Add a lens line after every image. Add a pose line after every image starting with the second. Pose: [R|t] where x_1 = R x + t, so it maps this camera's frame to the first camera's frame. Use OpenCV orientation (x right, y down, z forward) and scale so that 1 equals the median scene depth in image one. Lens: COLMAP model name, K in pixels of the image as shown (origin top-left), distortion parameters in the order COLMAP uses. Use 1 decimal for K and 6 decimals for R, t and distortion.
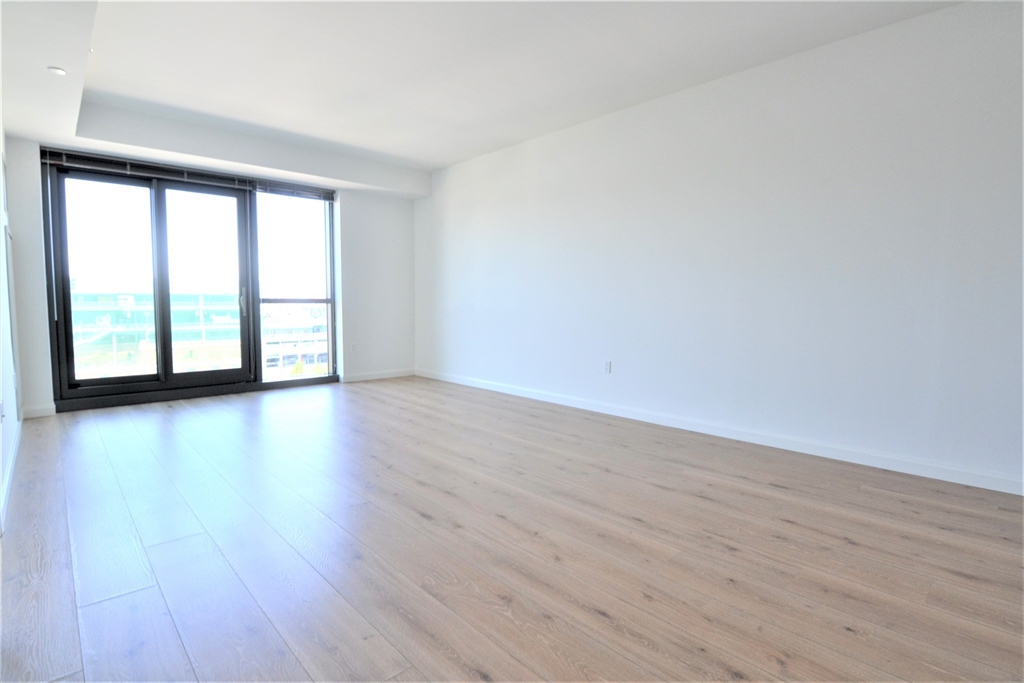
lens RADIAL K [[492.9, 0, 518.2], [0, 492.9, 338.7], [0, 0, 1]] dist [-0.016947, -0.000648]
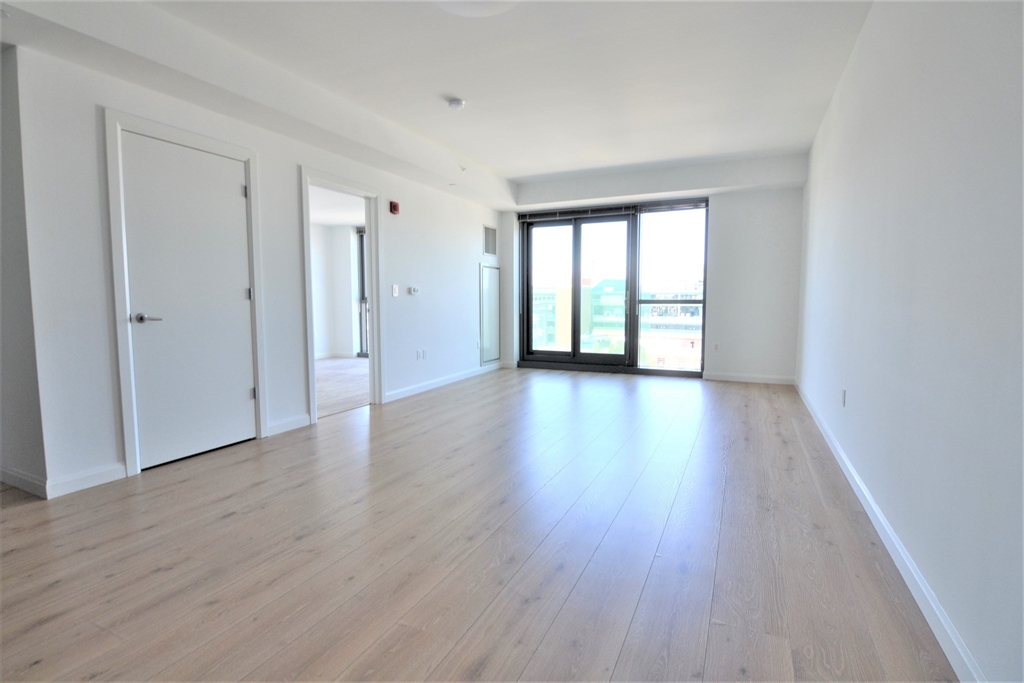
lens RADIAL K [[495.1, 0, 506.6], [0, 495.1, 338.5], [0, 0, 1]] dist [-0.019962, -0.000280]
pose [[0.381839, 0.067291, -0.921776, 0.553003], [-0.063833, 0.996884, 0.046332, -0.024229], [0.922022, 0.041149, 0.384945, 0.246936]]
